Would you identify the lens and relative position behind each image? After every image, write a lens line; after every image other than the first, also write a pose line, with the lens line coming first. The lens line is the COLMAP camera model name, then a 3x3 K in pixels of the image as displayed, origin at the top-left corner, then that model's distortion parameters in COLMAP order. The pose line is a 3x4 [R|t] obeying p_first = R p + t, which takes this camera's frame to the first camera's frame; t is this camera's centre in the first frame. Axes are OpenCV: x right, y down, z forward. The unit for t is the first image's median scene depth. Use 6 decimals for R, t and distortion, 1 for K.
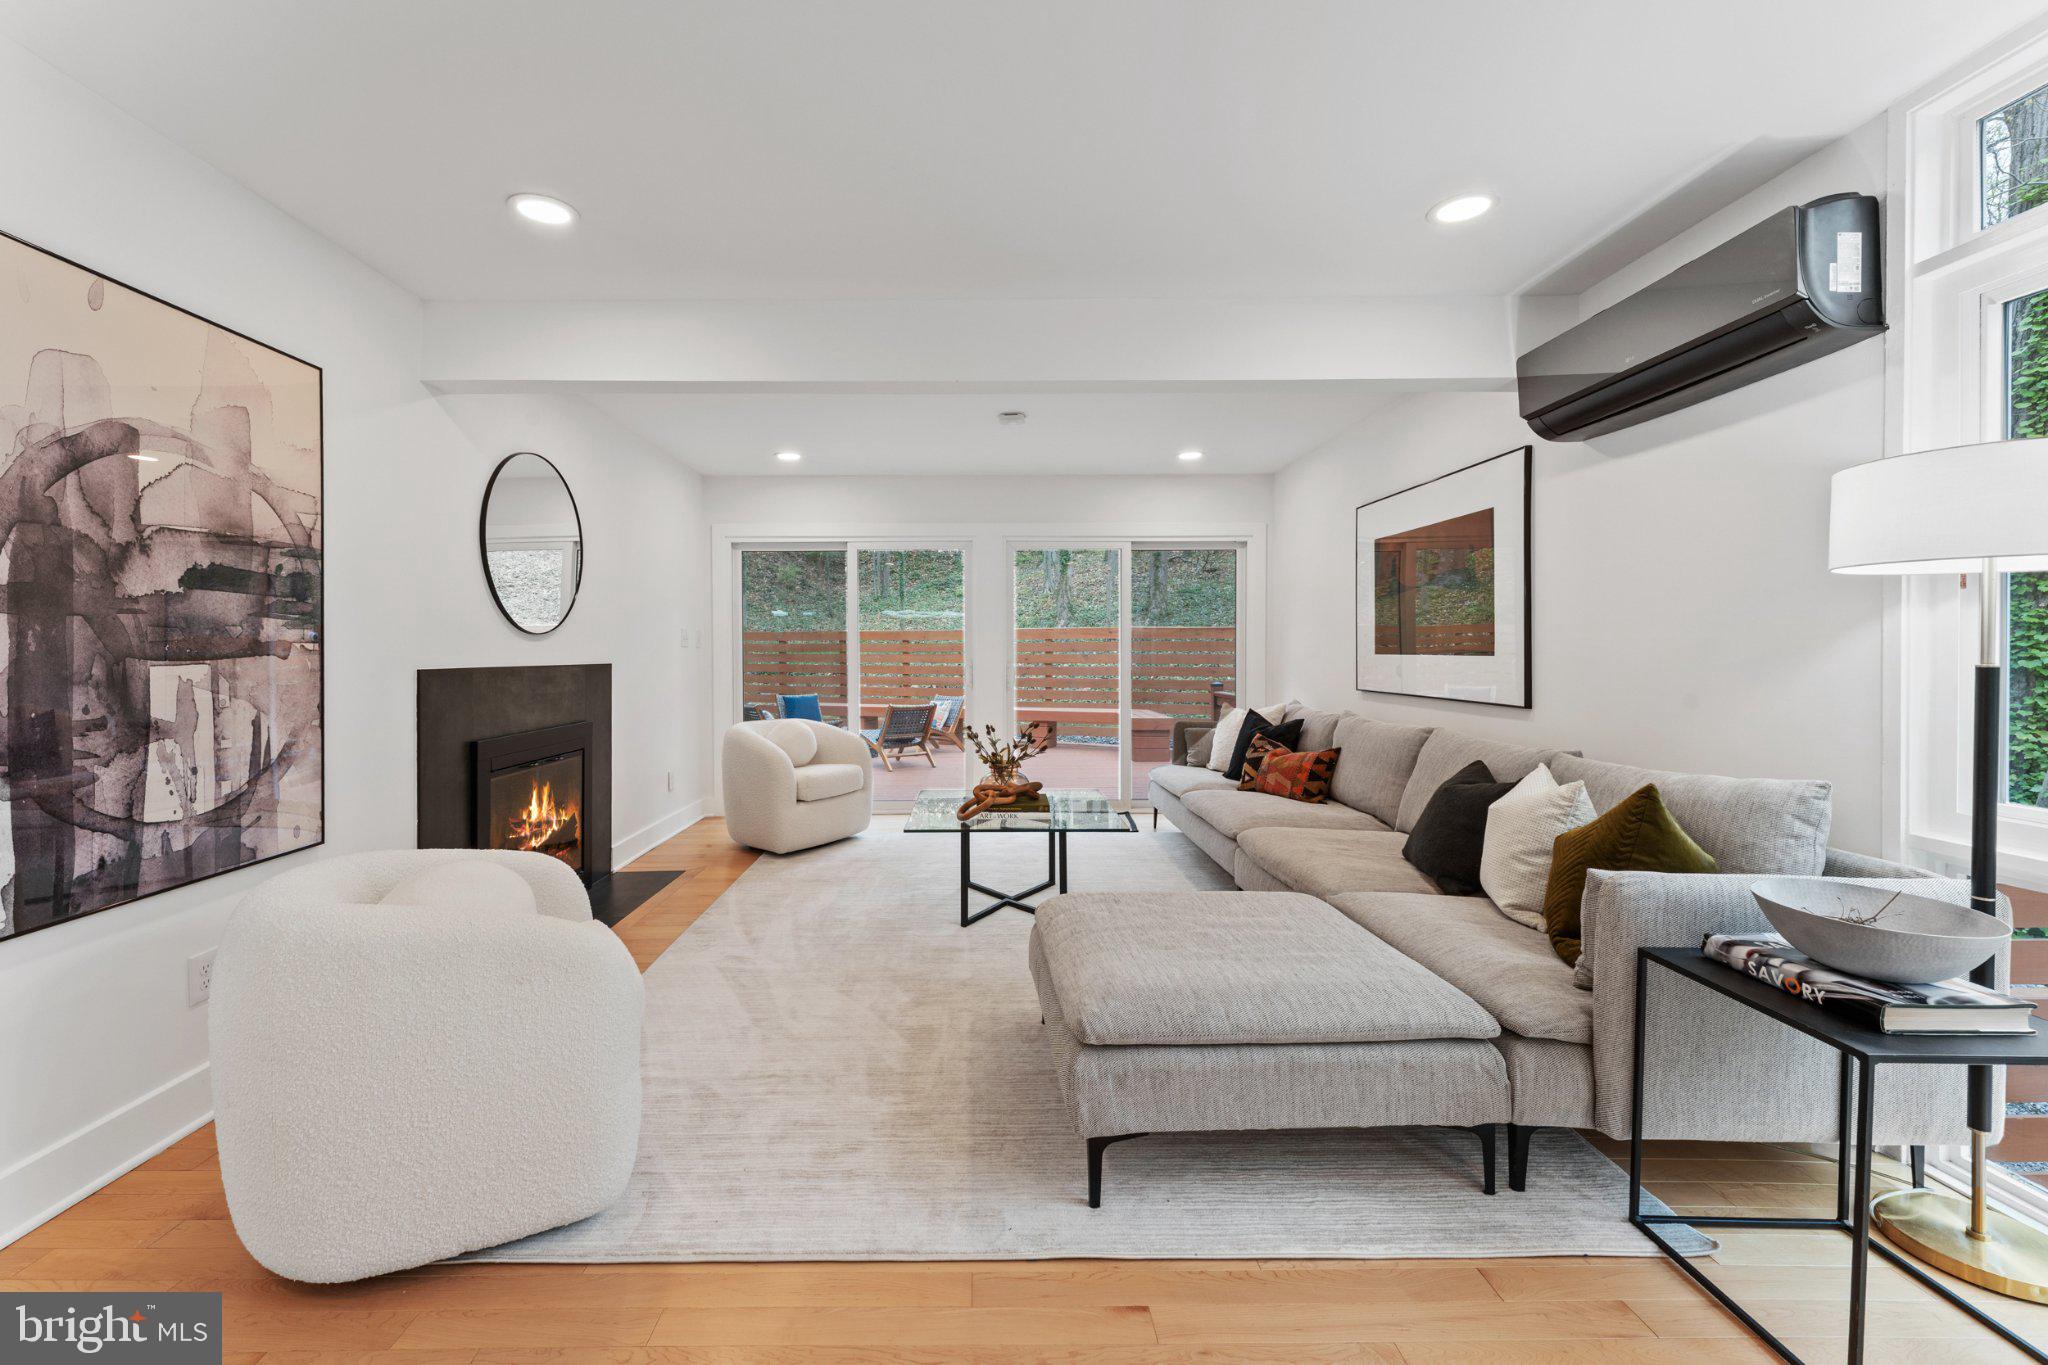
lens RADIAL K [[825.3, 0, 981.9], [0, 825.3, 658.4], [0, 0, 1]] dist [0.003784, -0.000610]
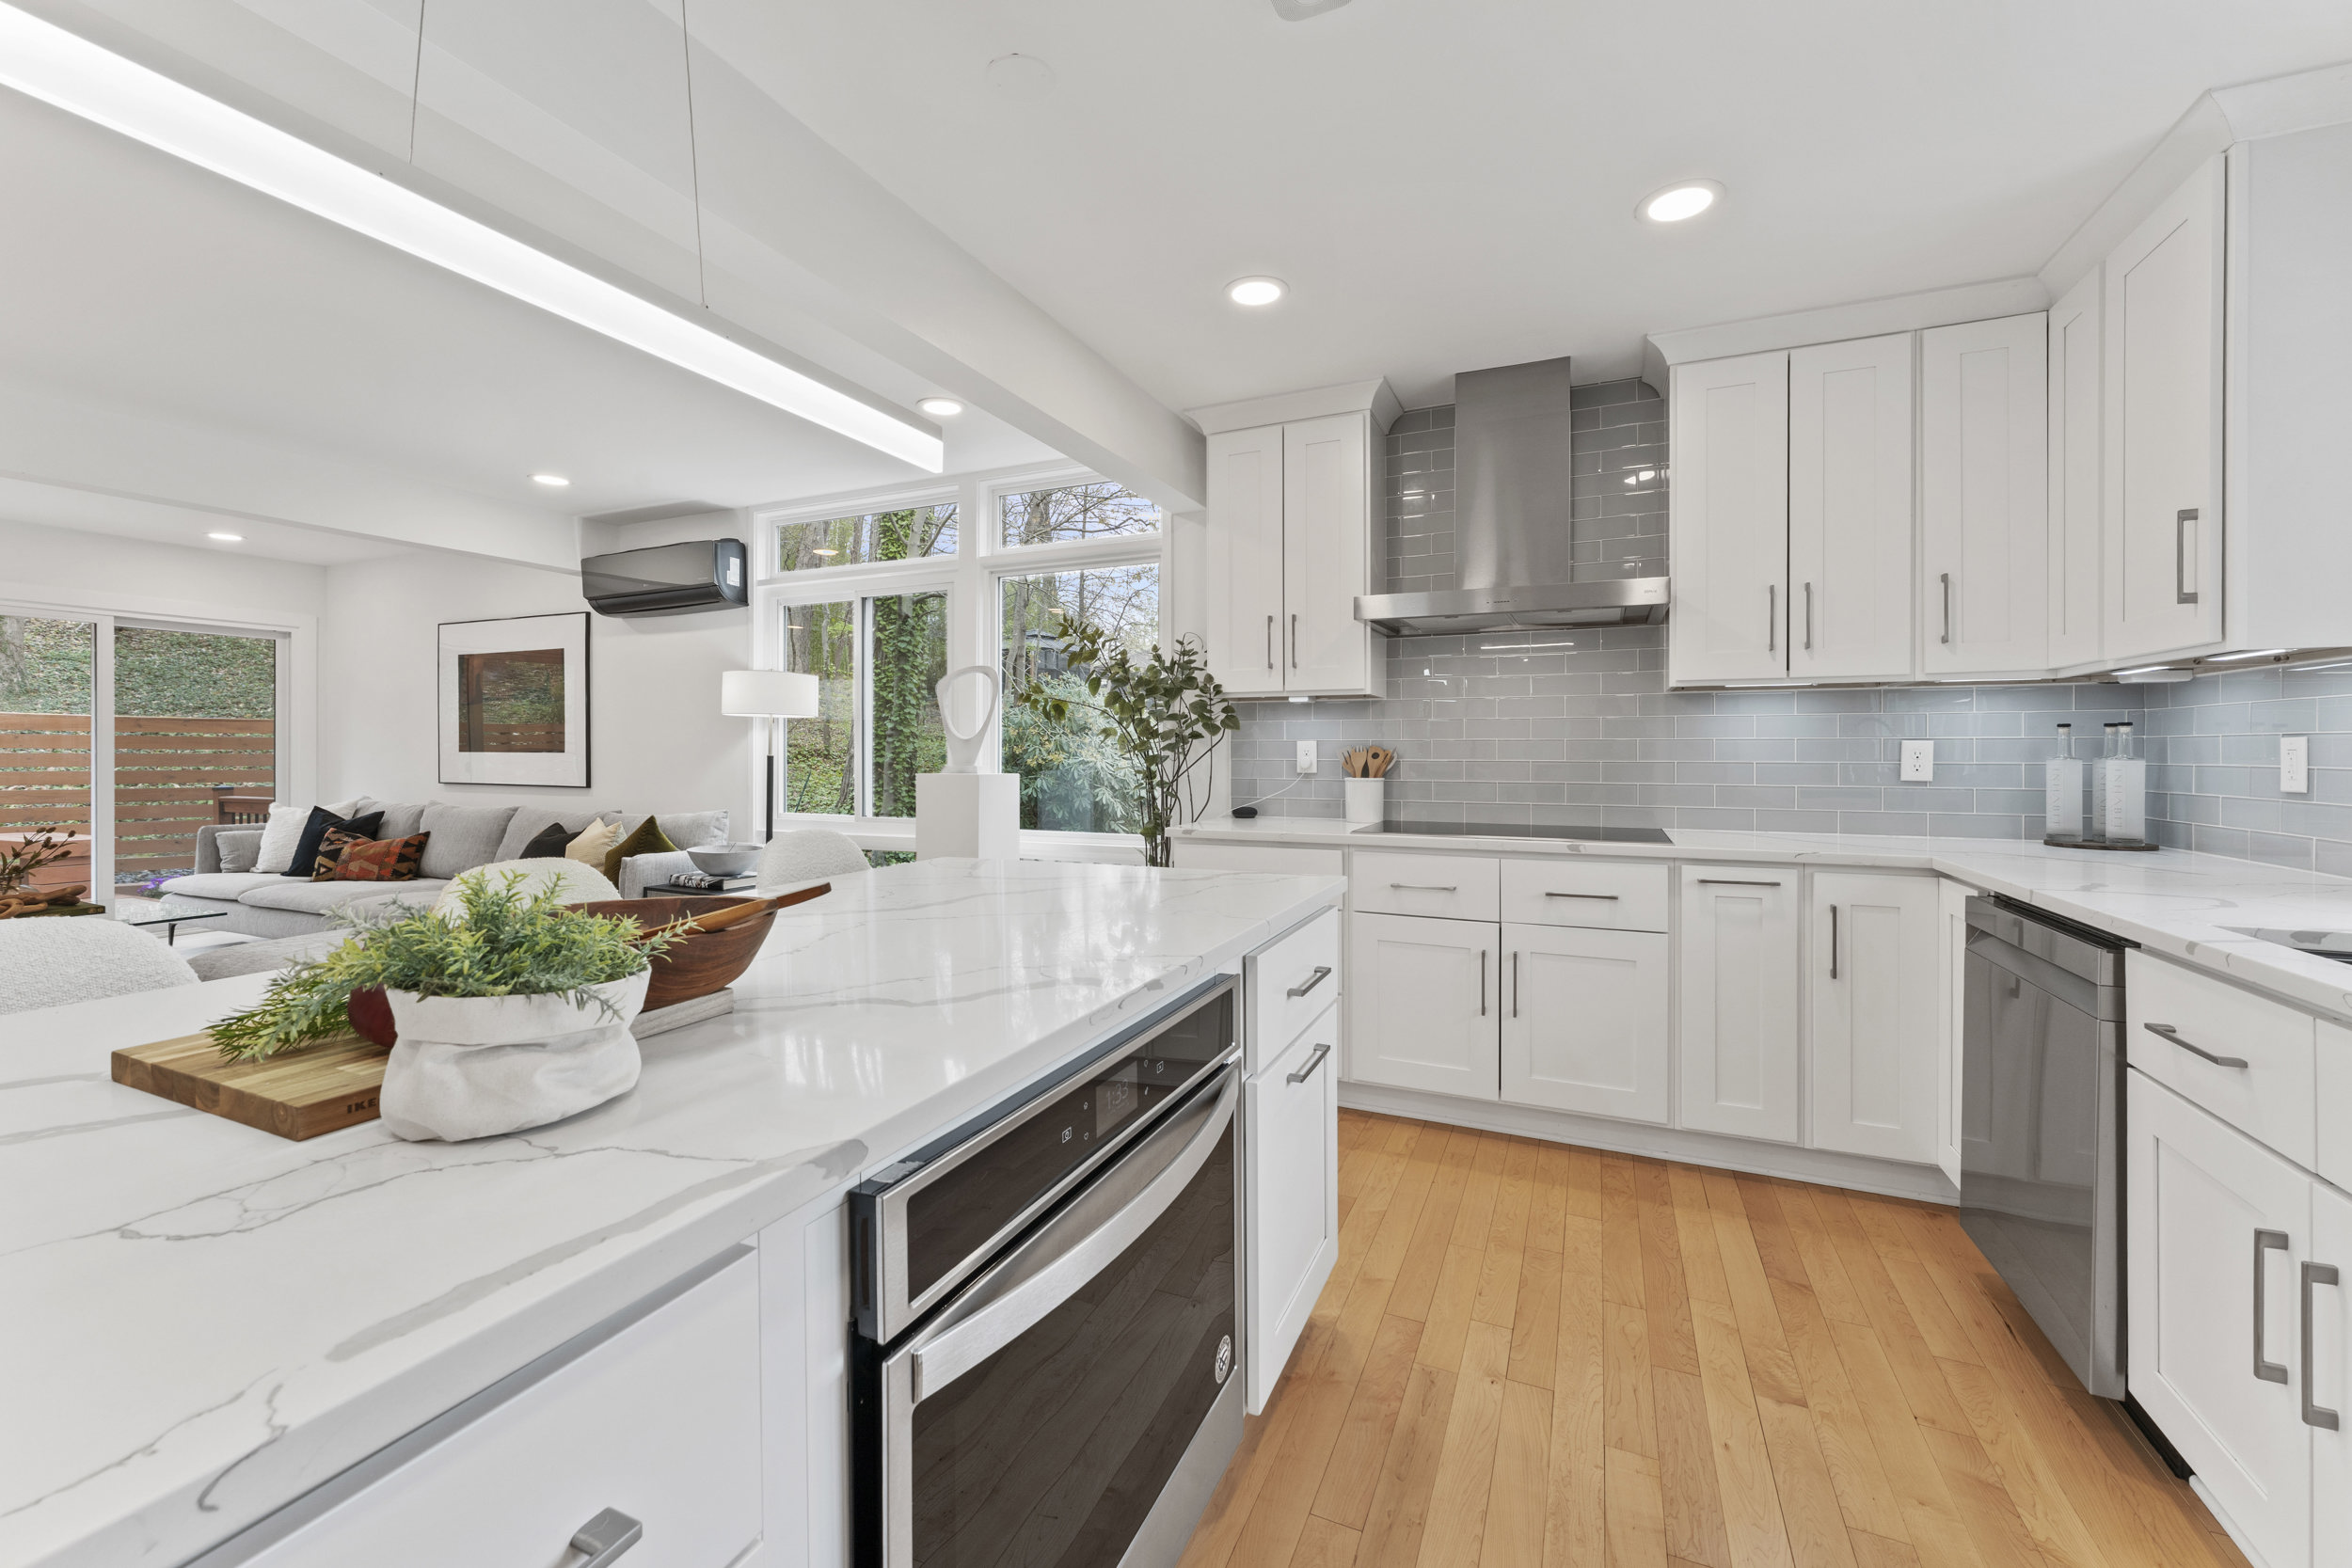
lens RADIAL K [[947.7, 0, 1175.0], [0, 947.7, 753.1], [0, 0, 1]] dist [0.003784, -0.000610]
pose [[0.408510, 0.003040, 0.912749, -0.425928], [0.004246, 0.999977, -0.005231, 0.010093], [-0.912744, 0.006013, 0.408488, -0.603832]]
